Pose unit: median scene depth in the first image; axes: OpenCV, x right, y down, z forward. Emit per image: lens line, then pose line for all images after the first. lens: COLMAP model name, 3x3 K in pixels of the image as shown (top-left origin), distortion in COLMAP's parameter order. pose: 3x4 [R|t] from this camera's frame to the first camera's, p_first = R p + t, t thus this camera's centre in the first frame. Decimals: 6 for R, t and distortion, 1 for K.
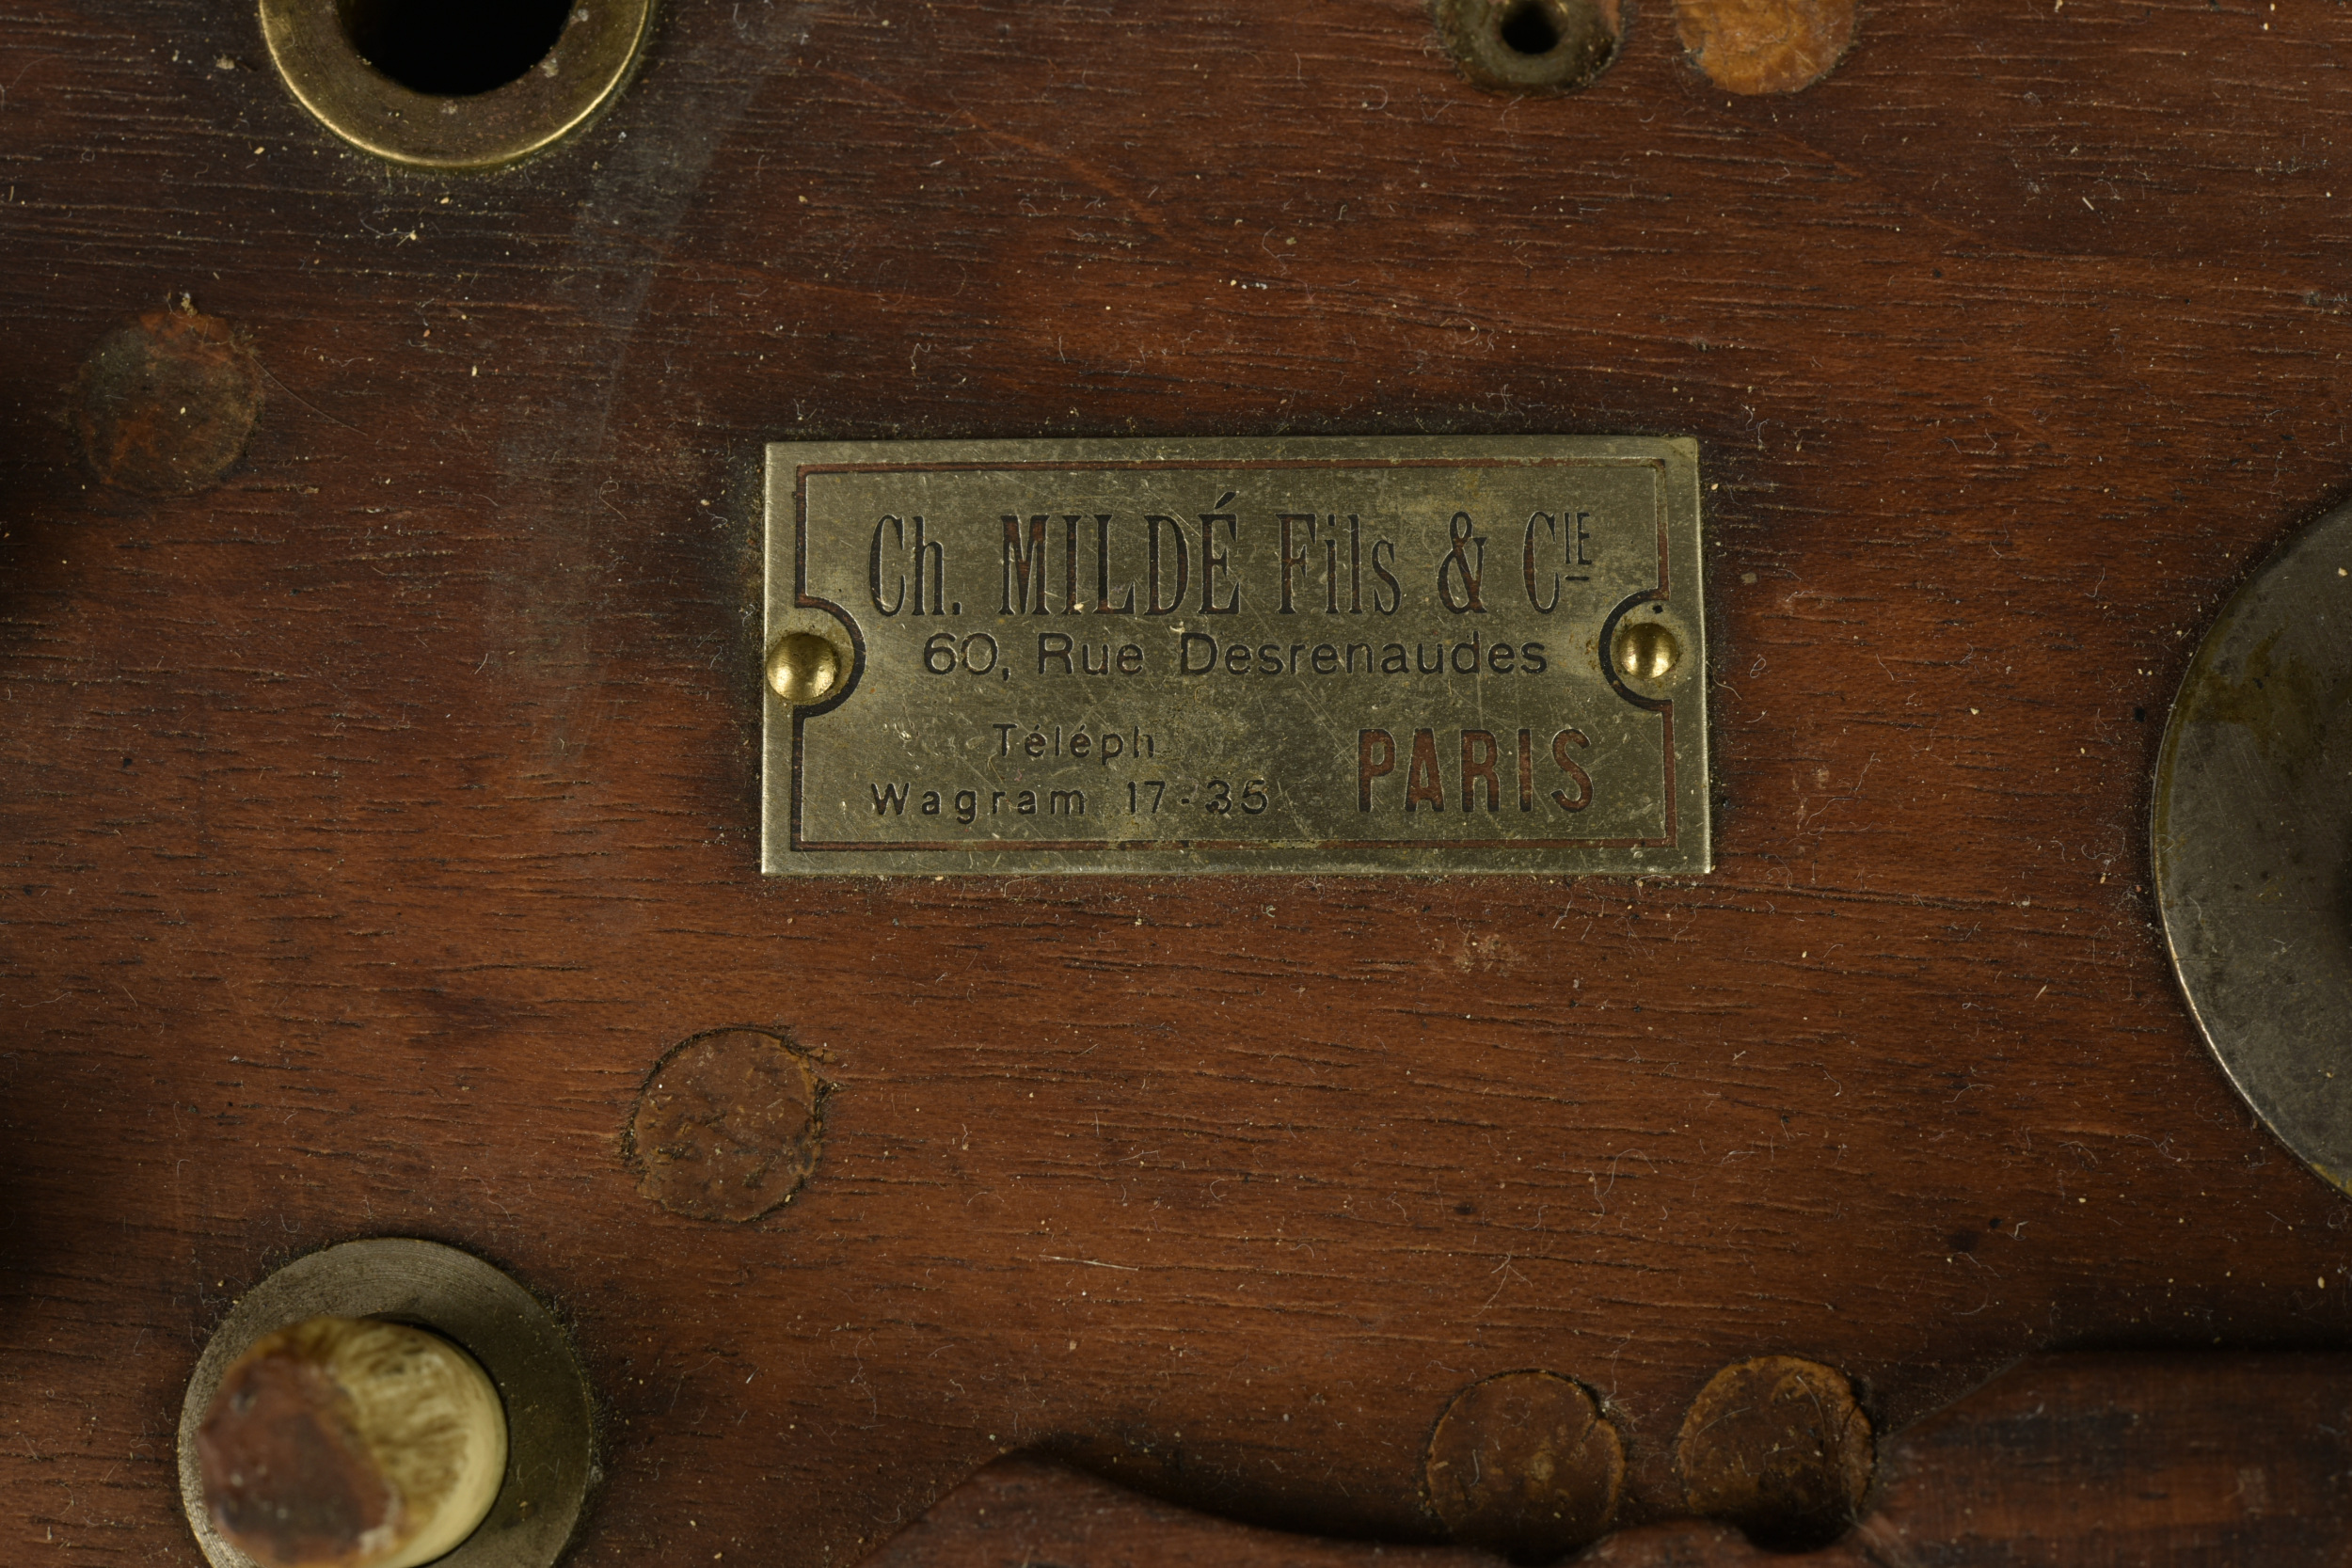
lens RADIAL K [[4157.7, 0, 1172.6], [0, 4157.7, 777.9], [0, 0, 1]] dist [-0.005344, 0.000000]
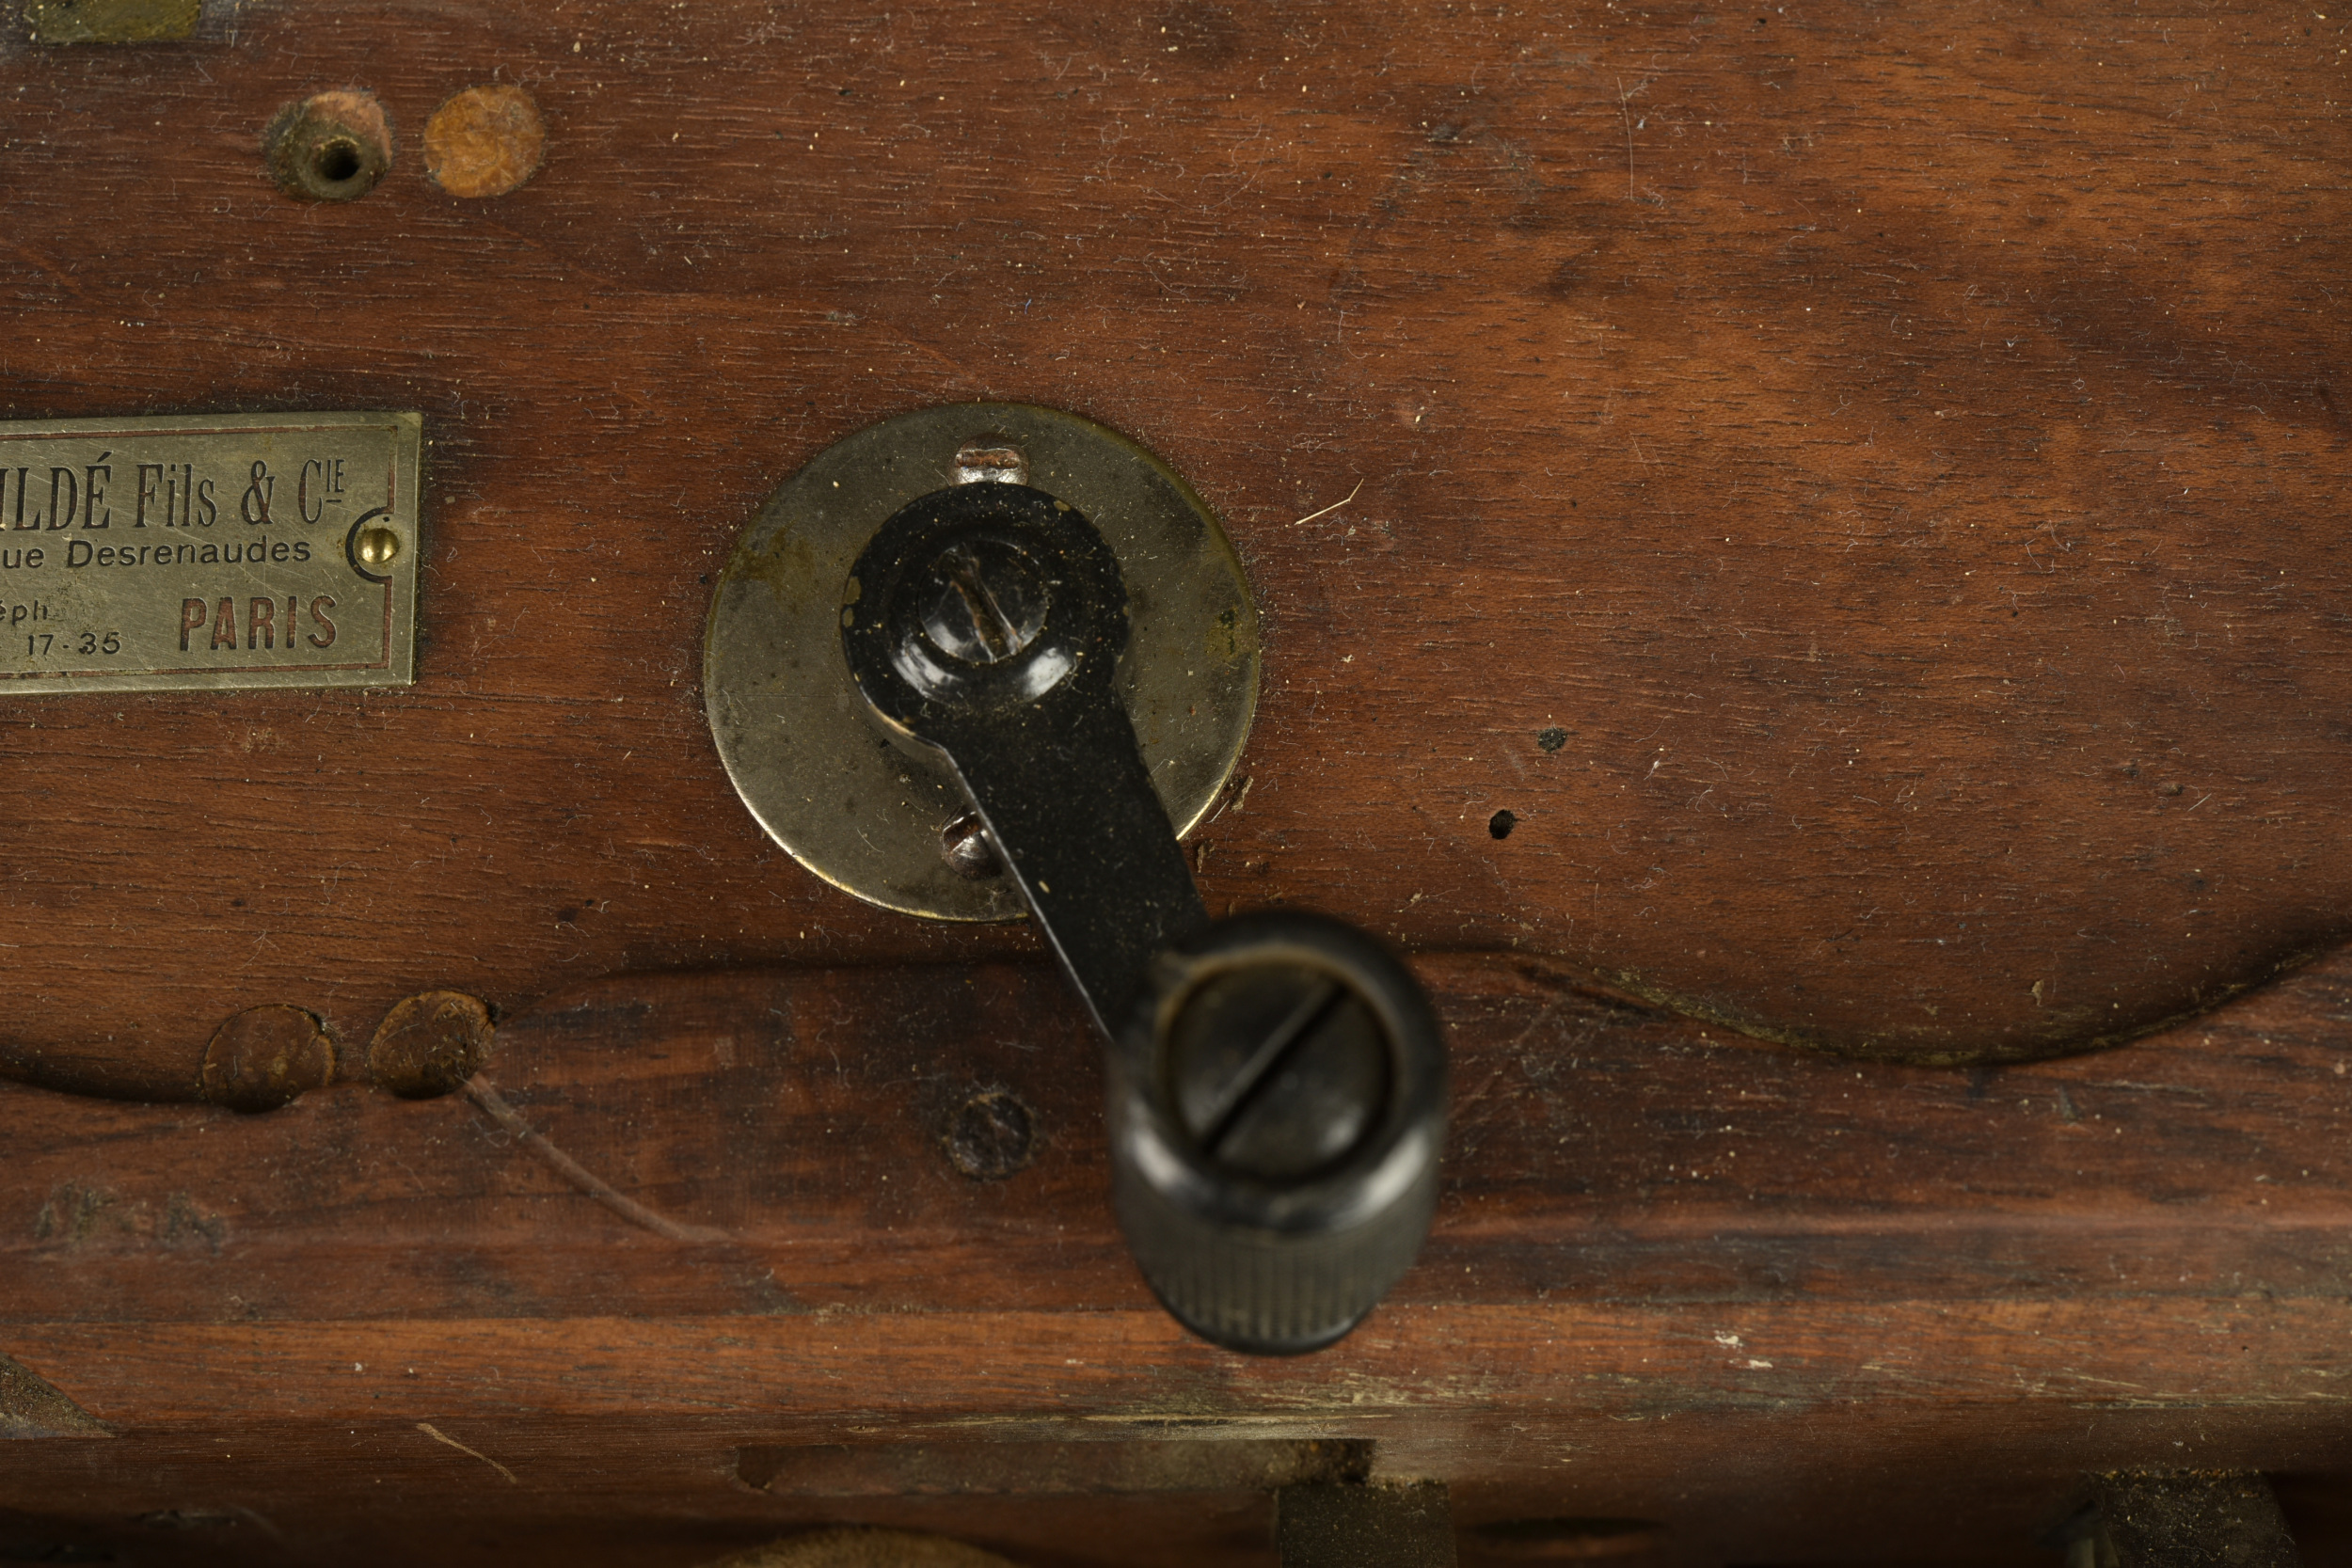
lens RADIAL K [[4157.7, 0, 1177.2], [0, 4157.7, 796.7], [0, 0, 1]] dist [-0.005344, 0.000000]
pose [[0.999753, -0.021983, 0.003165, 0.398764], [0.022210, 0.989076, -0.145727, 0.287234], [0.000073, 0.145761, 0.989320, -0.484343]]
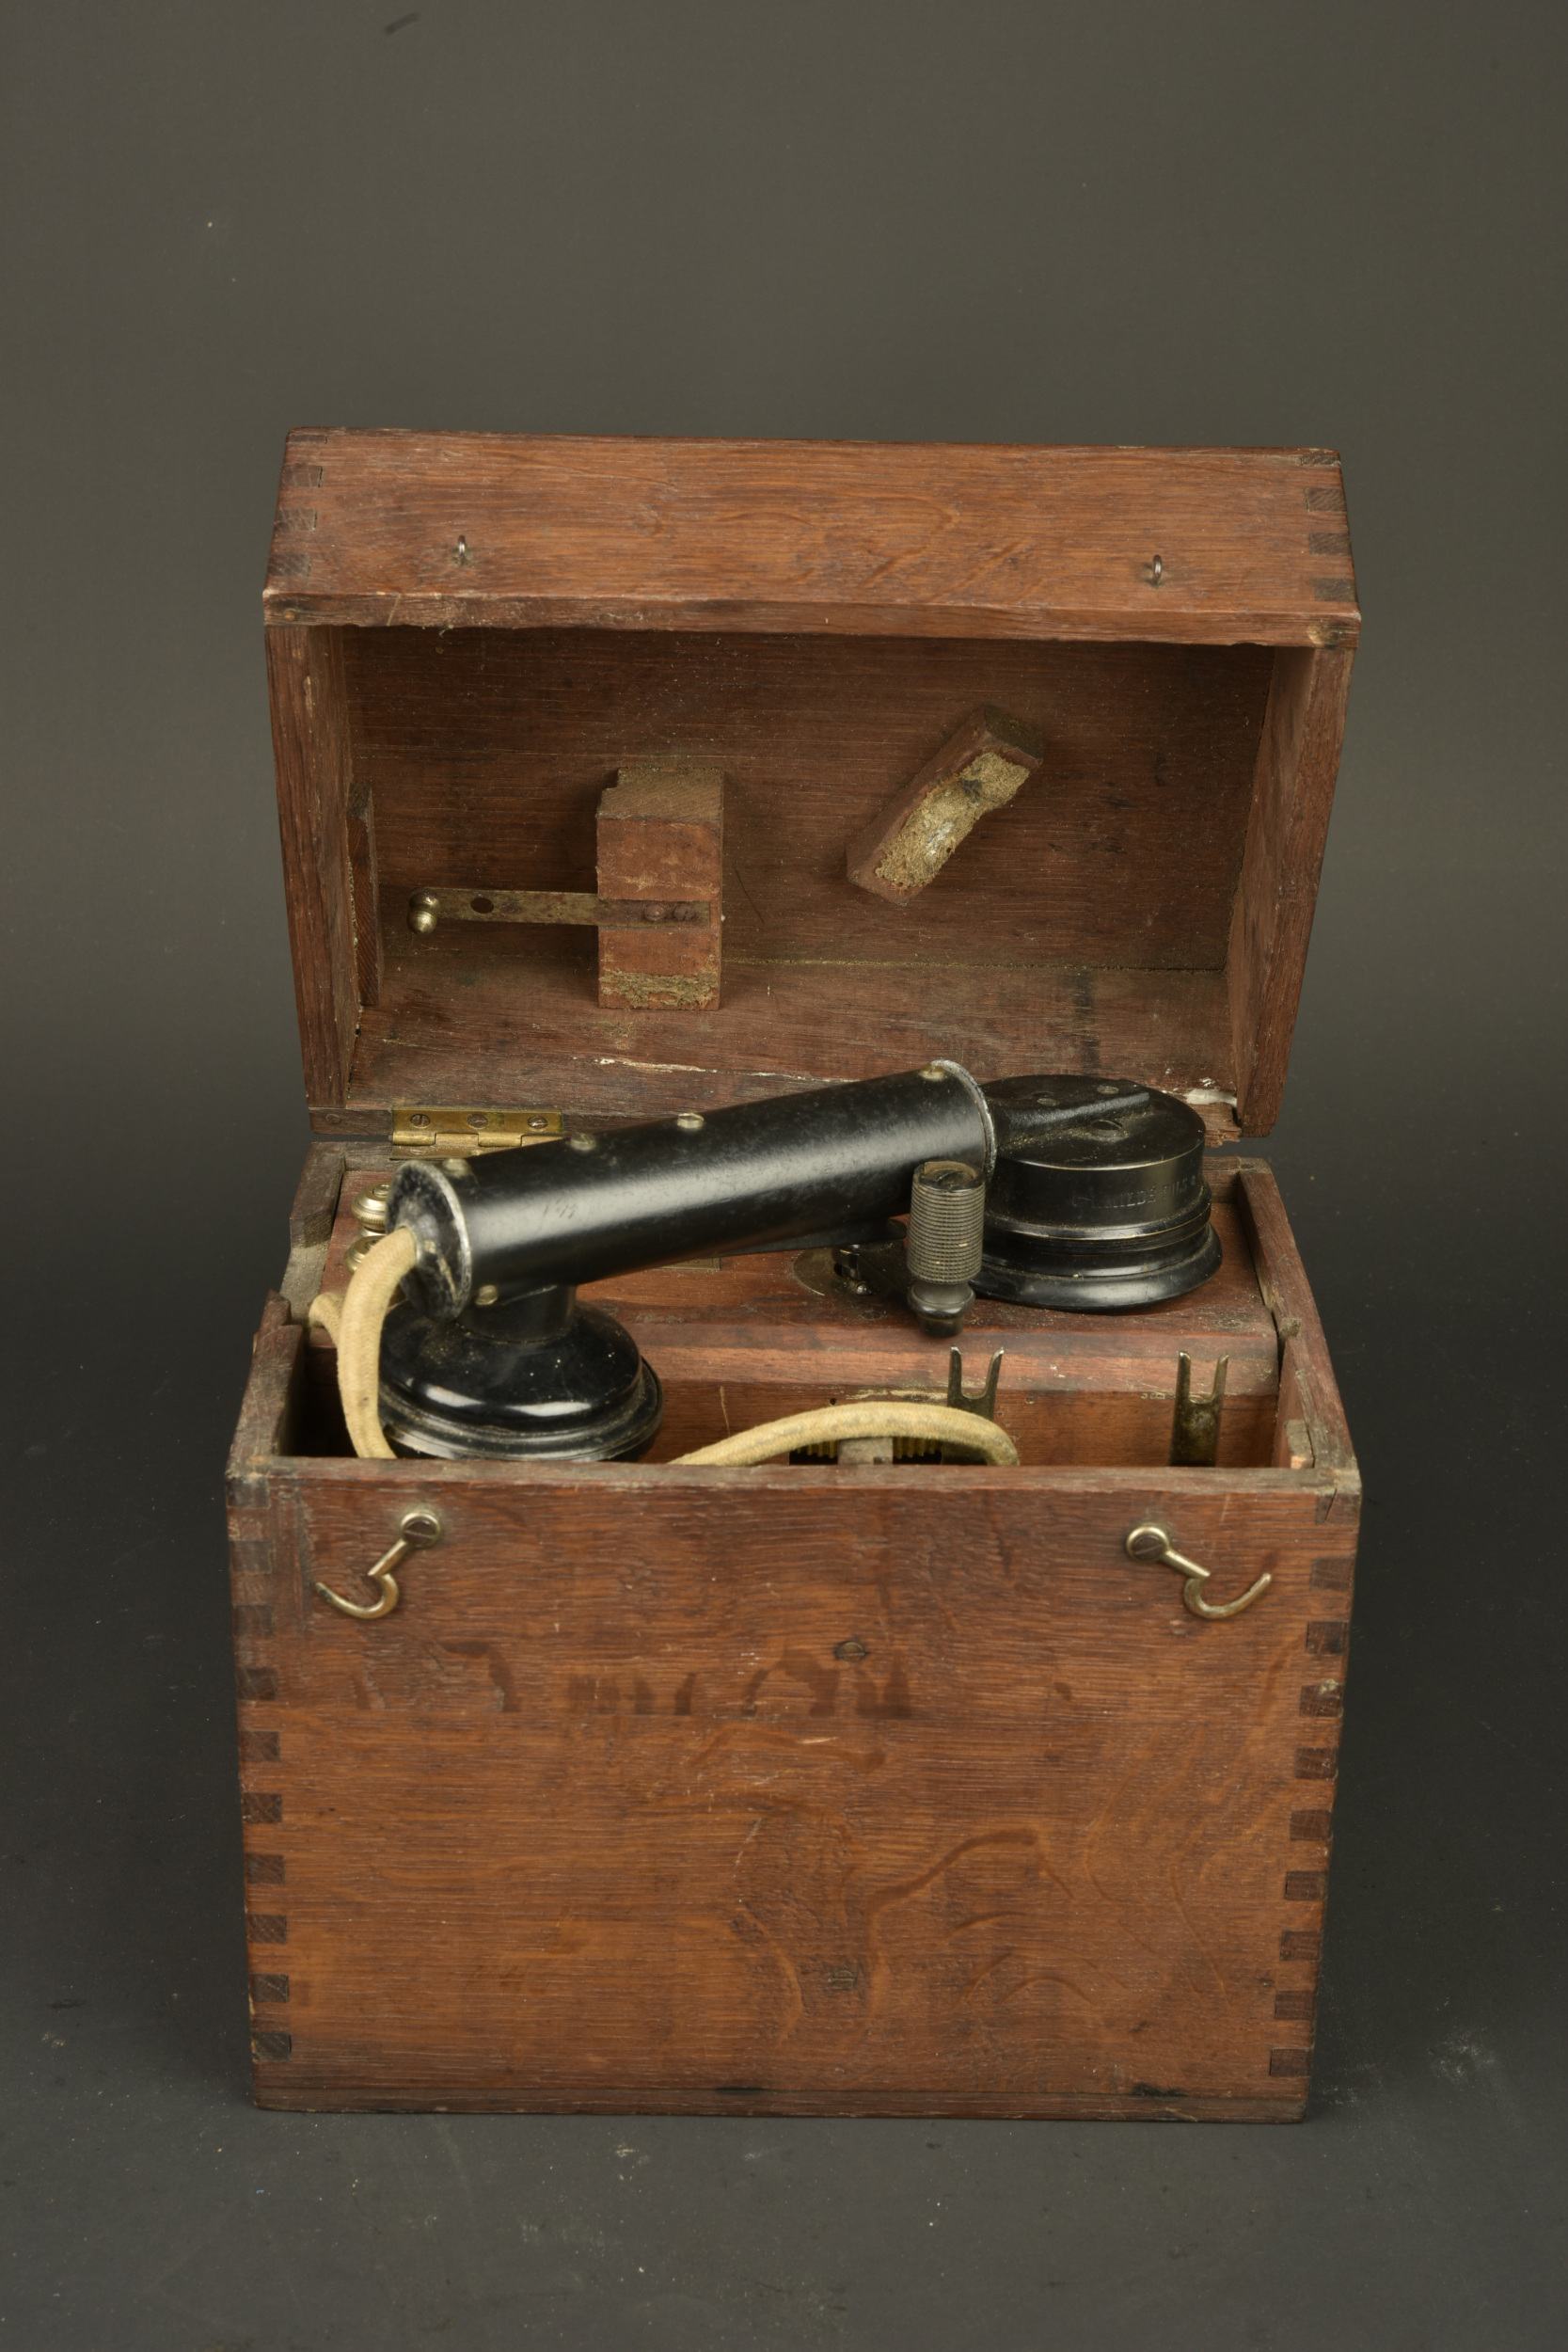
lens RADIAL K [[4157.7, 0, 796.8], [0, 4157.7, 1177.0], [0, 0, 1]] dist [-0.005344, 0.000000]
pose [[0.998433, 0.035954, 0.042879, -0.021163], [0.014032, 0.580911, -0.813846, 4.784954], [-0.054170, 0.813172, 0.579497, -2.563524]]
